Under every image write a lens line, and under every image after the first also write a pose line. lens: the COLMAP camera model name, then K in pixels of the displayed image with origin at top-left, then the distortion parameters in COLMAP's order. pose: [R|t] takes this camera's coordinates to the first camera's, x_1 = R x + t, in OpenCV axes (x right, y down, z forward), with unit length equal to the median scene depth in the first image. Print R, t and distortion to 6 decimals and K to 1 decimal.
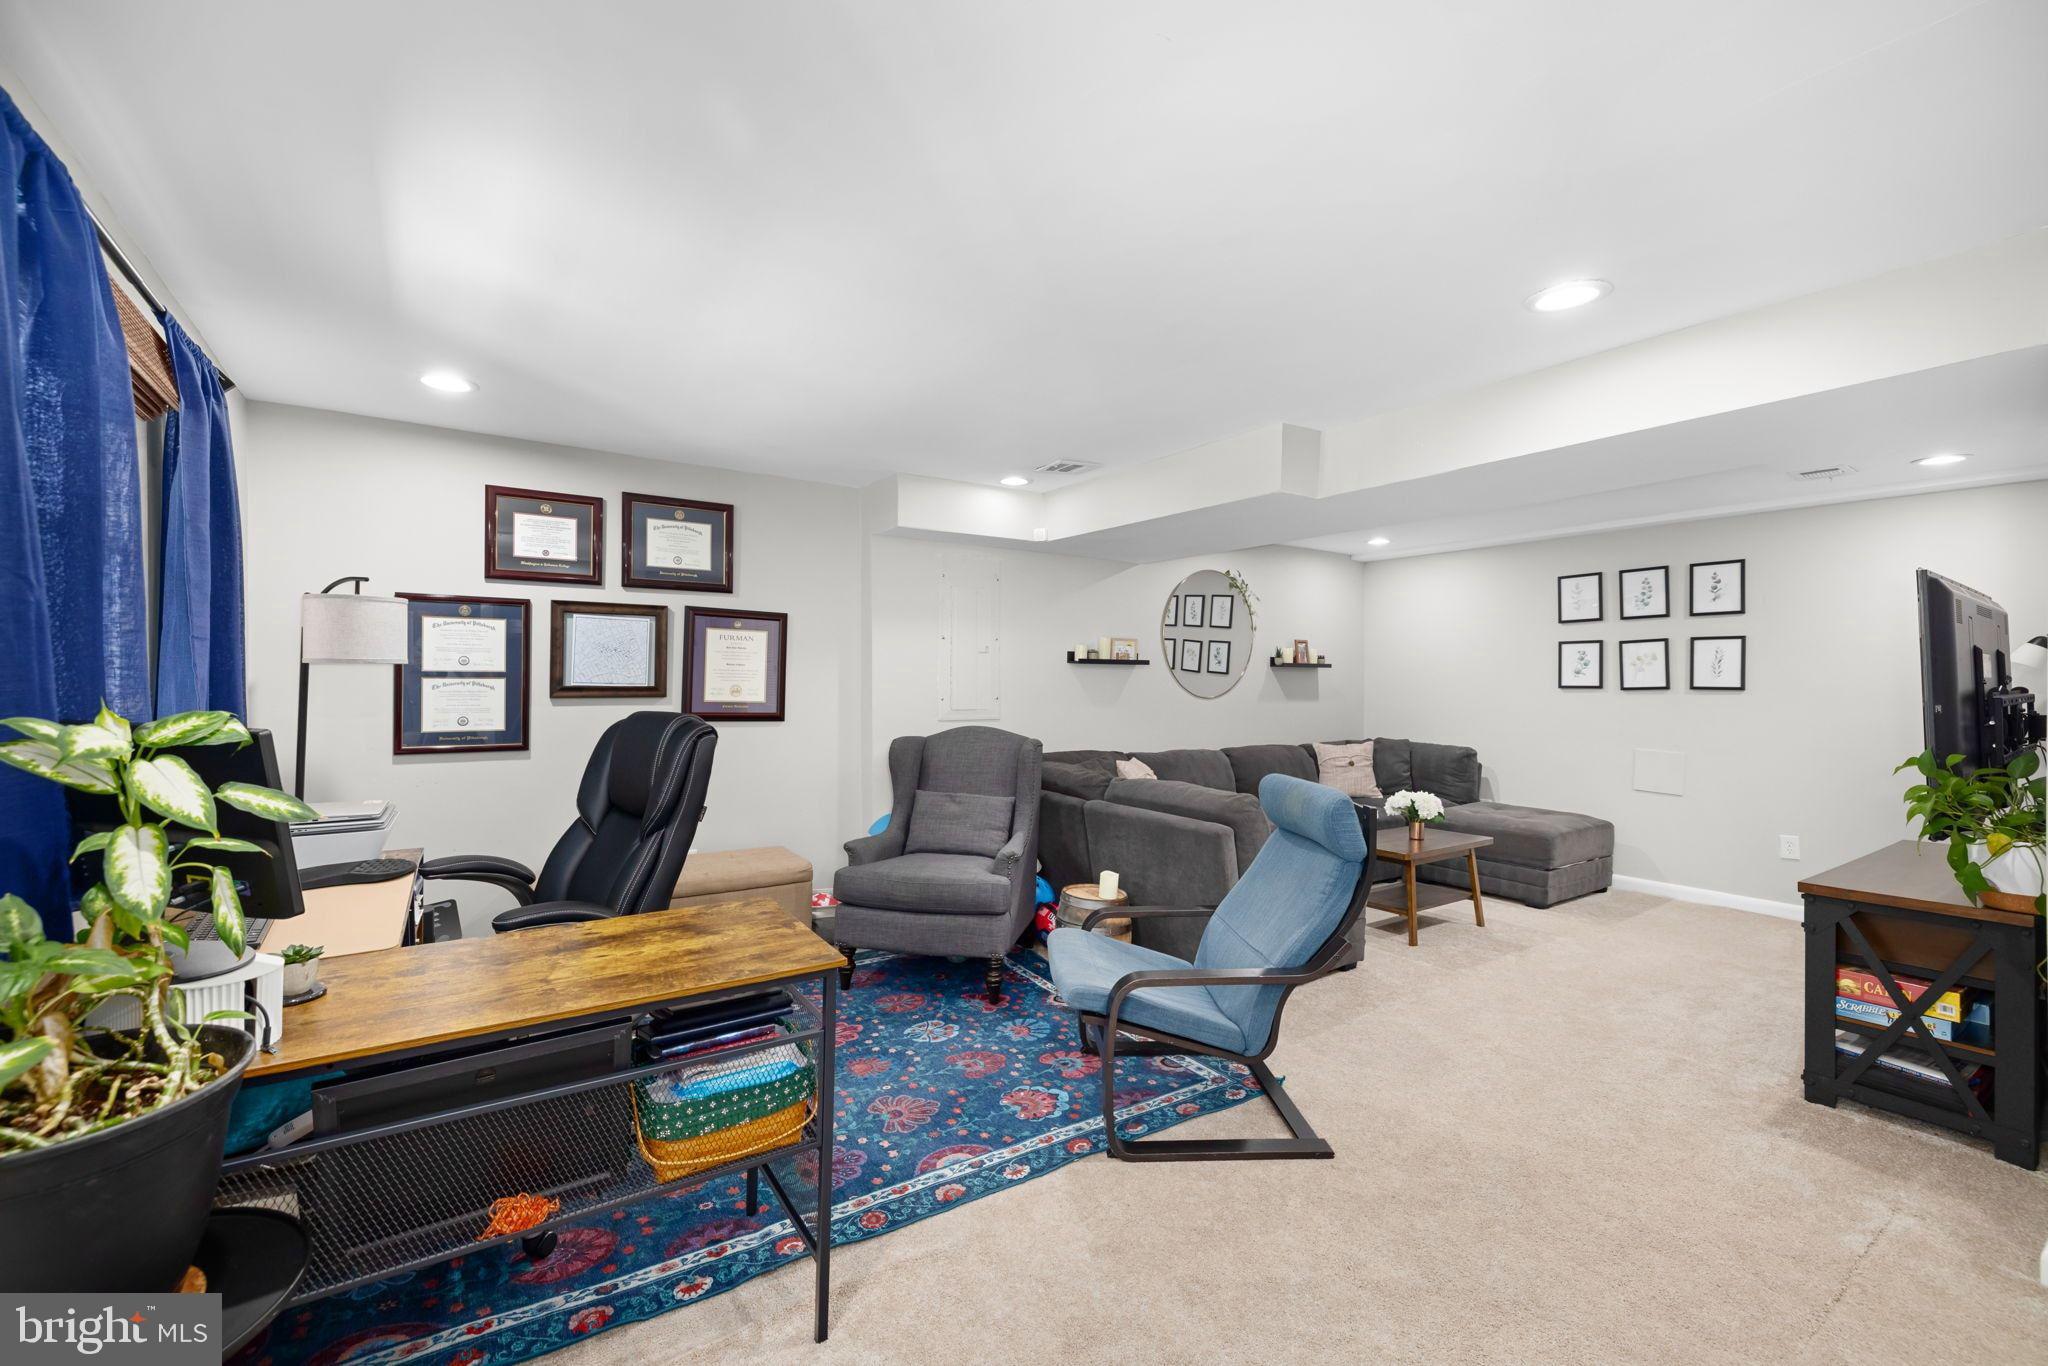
lens RADIAL K [[850.7, 0, 1023.9], [0, 850.7, 676.7], [0, 0, 1]] dist [-0.003551, -0.000106]
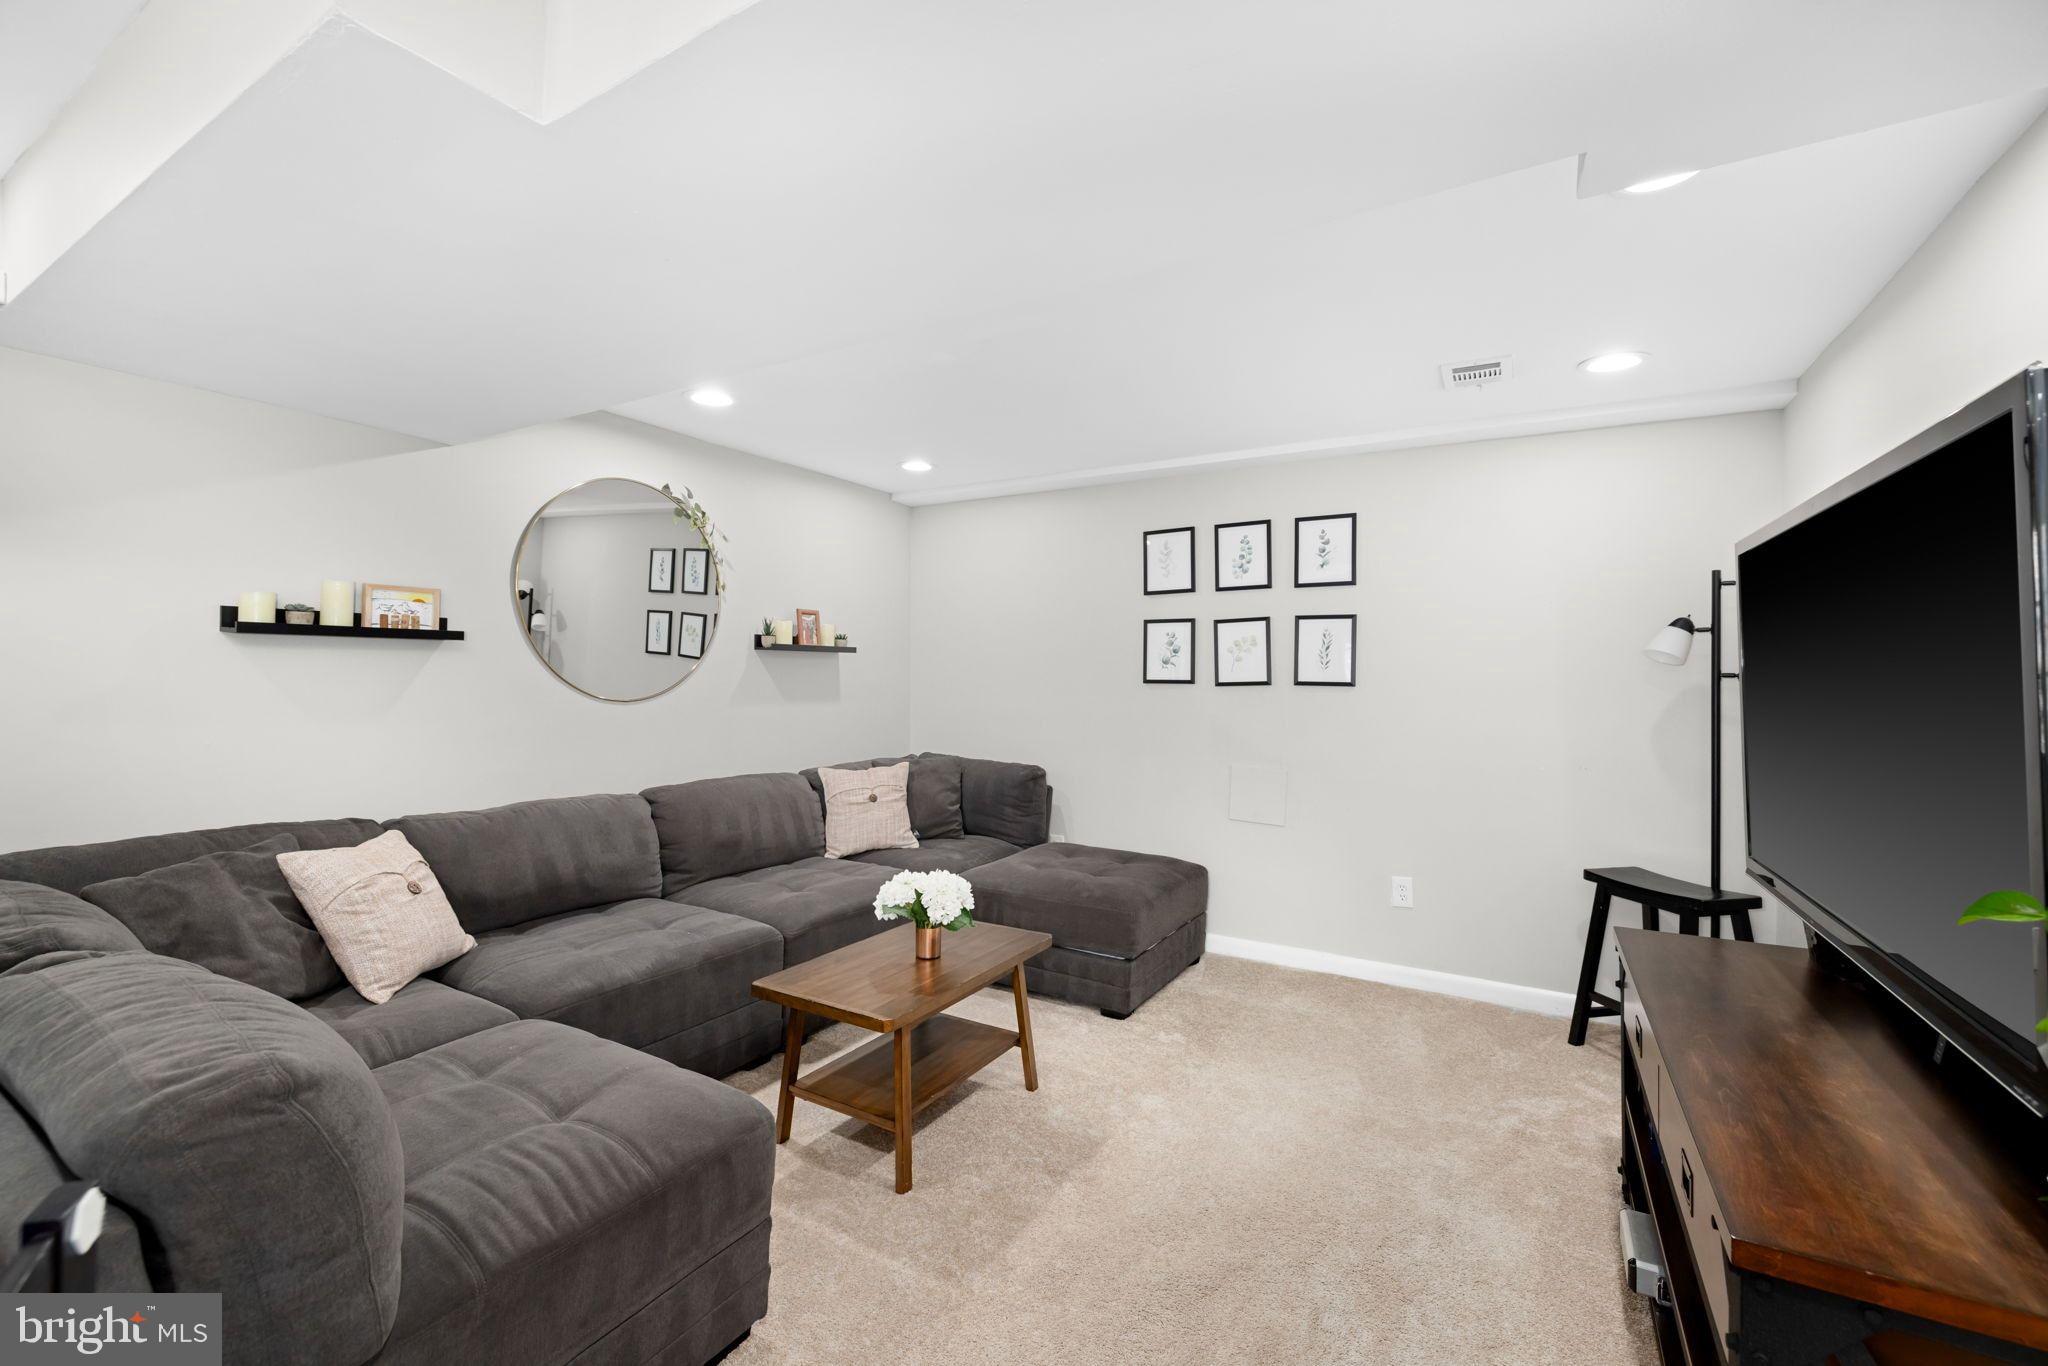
lens RADIAL K [[850.7, 0, 1026.1], [0, 850.7, 678.6], [0, 0, 1]] dist [-0.003551, -0.000106]
pose [[0.907811, -0.000300, 0.419379, 0.255490], [-0.005126, 0.999917, 0.011810, 0.001691], [-0.419348, -0.012871, 0.907734, 0.418380]]
